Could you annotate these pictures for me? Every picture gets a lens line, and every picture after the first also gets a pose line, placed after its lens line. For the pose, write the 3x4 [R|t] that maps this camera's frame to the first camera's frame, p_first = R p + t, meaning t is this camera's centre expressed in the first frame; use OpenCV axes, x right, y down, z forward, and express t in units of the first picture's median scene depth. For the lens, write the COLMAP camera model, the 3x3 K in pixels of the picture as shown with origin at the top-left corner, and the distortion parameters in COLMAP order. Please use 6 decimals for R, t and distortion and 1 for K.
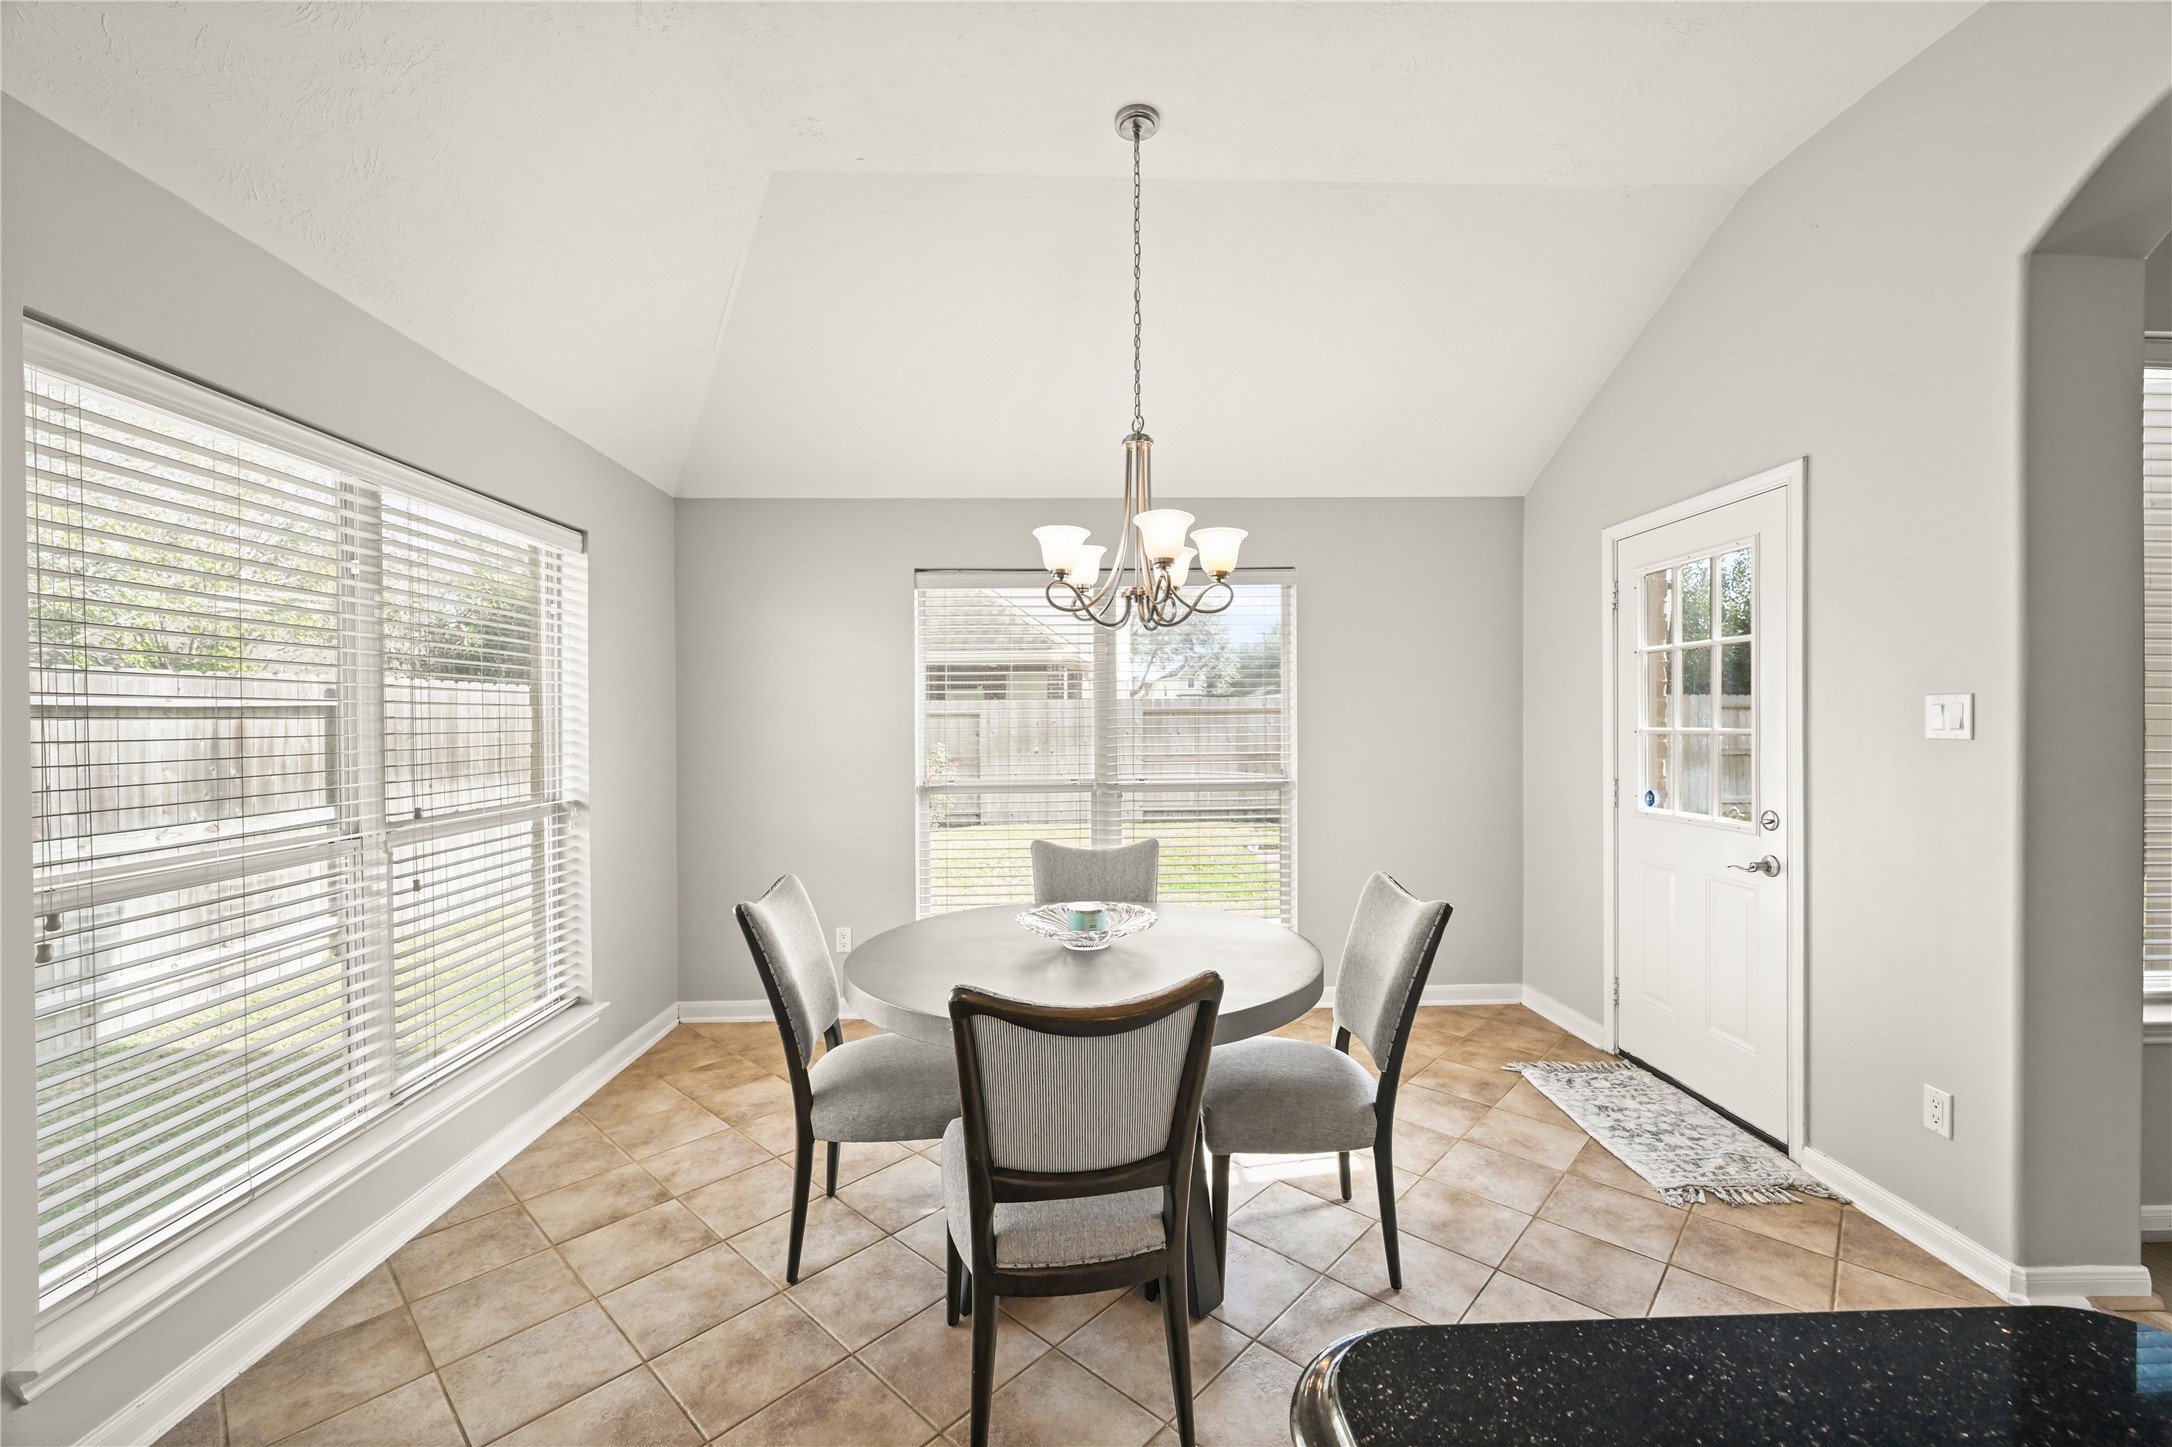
lens RADIAL K [[862.5, 0, 1081.9], [0, 862.5, 725.9], [0, 0, 1]] dist [0.000320, 0.000315]
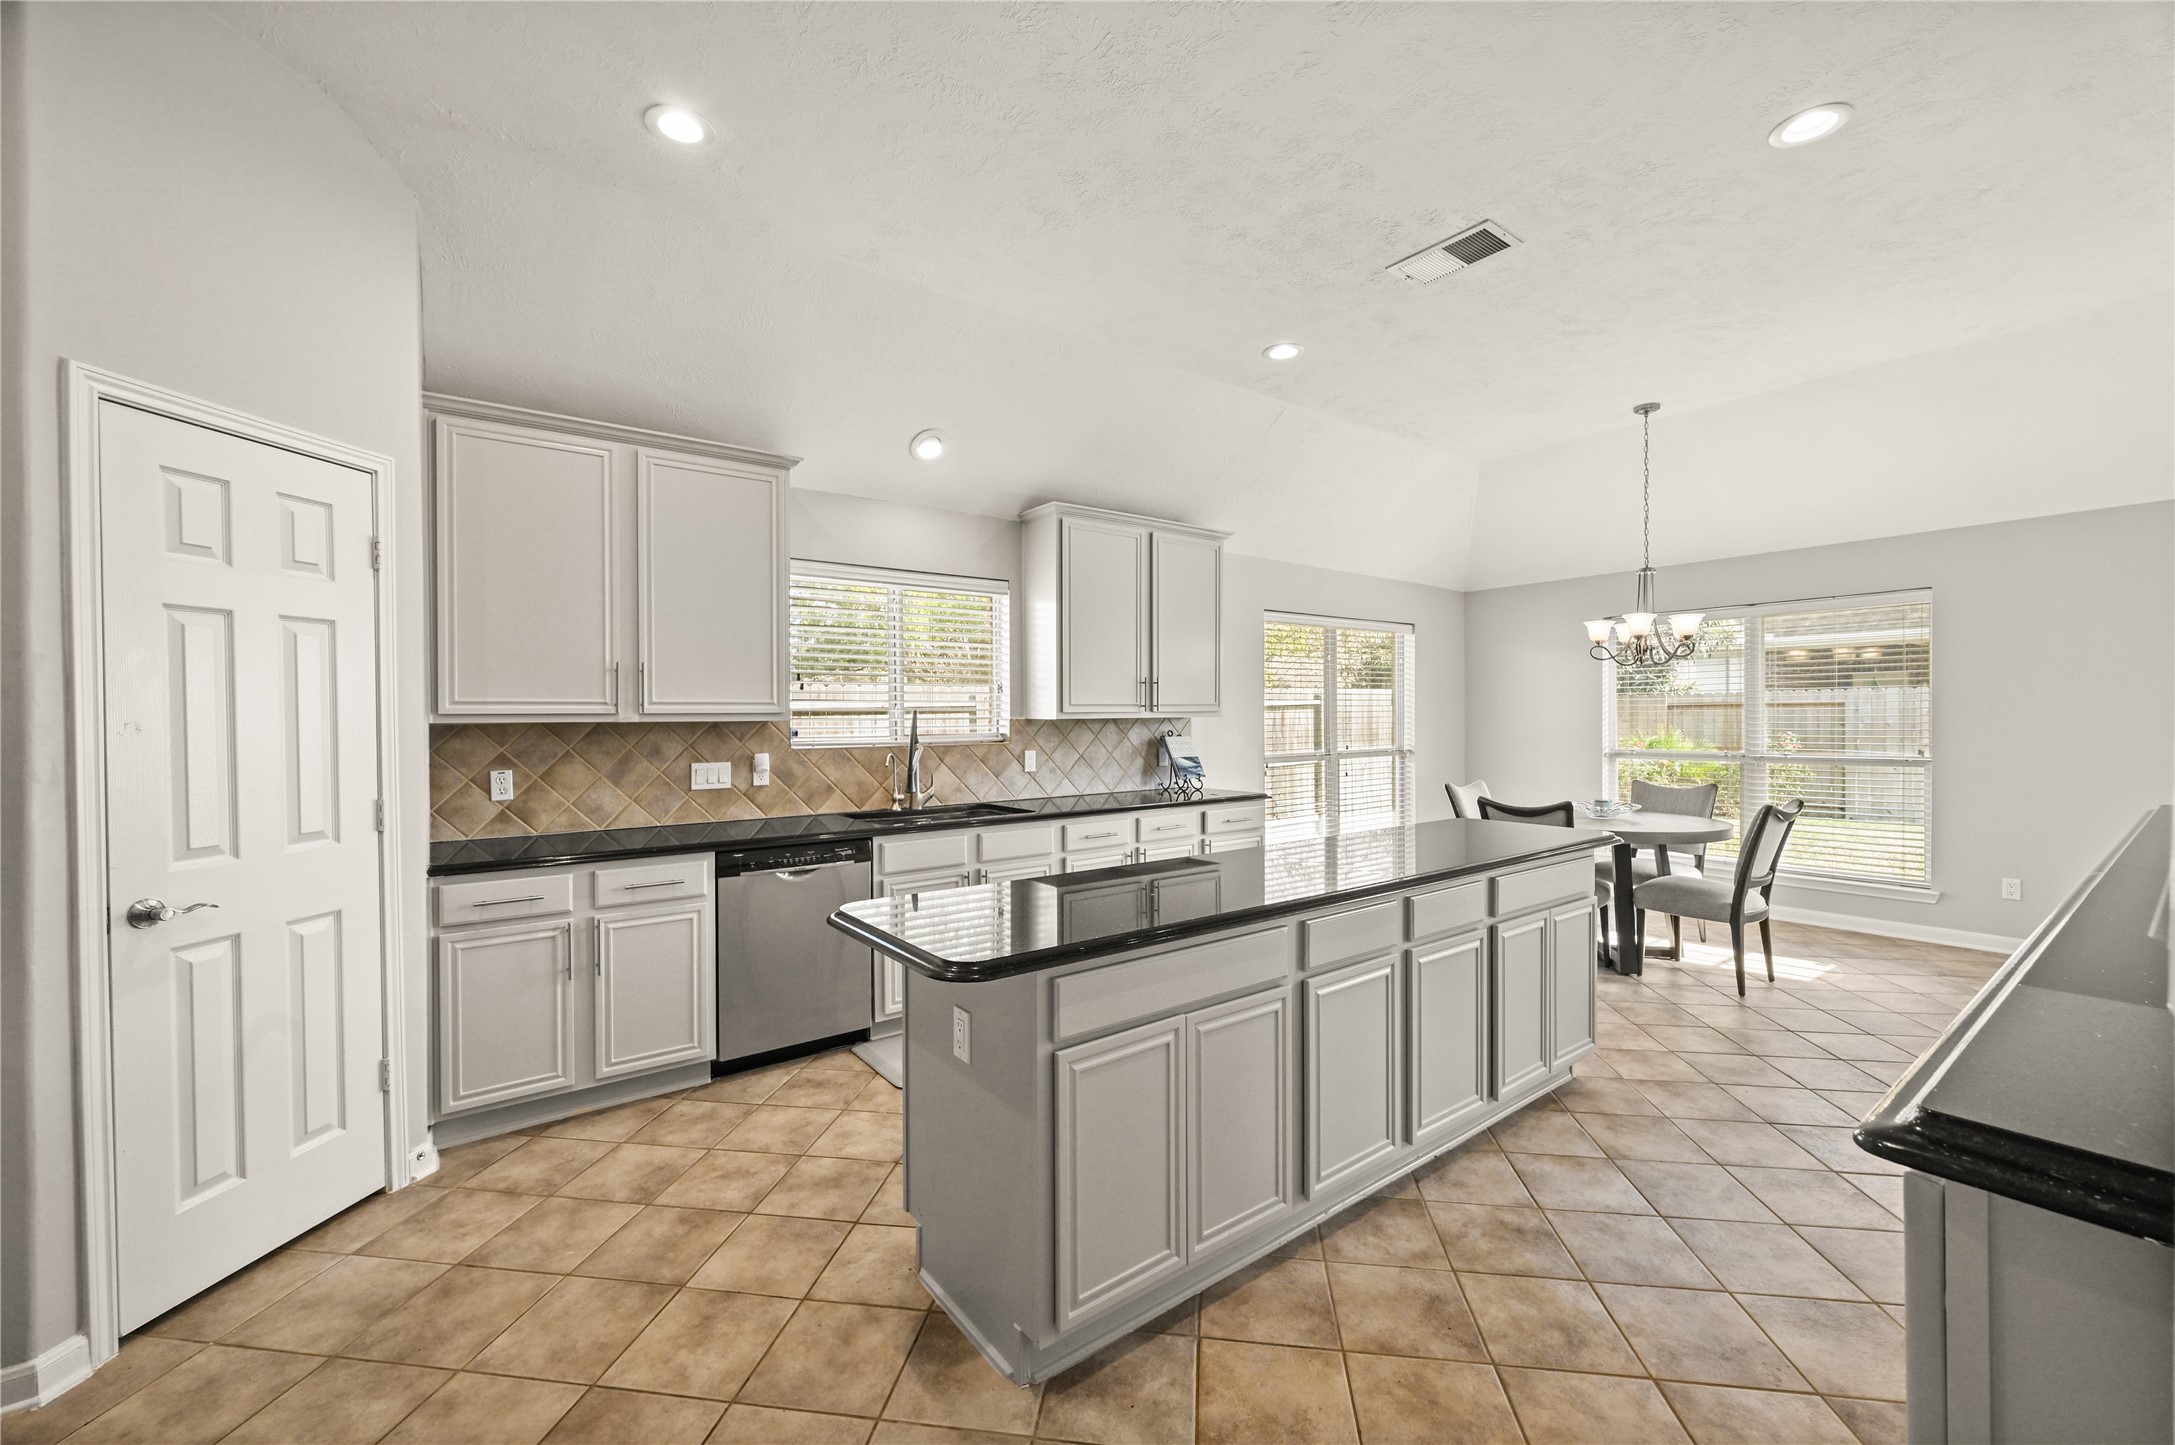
lens RADIAL K [[863.7, 0, 1083.4], [0, 863.7, 724.9], [0, 0, 1]] dist [0.000320, 0.000315]
pose [[0.568627, 0.012961, -0.822493, 0.613076], [-0.002181, 0.999896, 0.014249, -0.001899], [0.822593, -0.006309, 0.568596, -0.756587]]
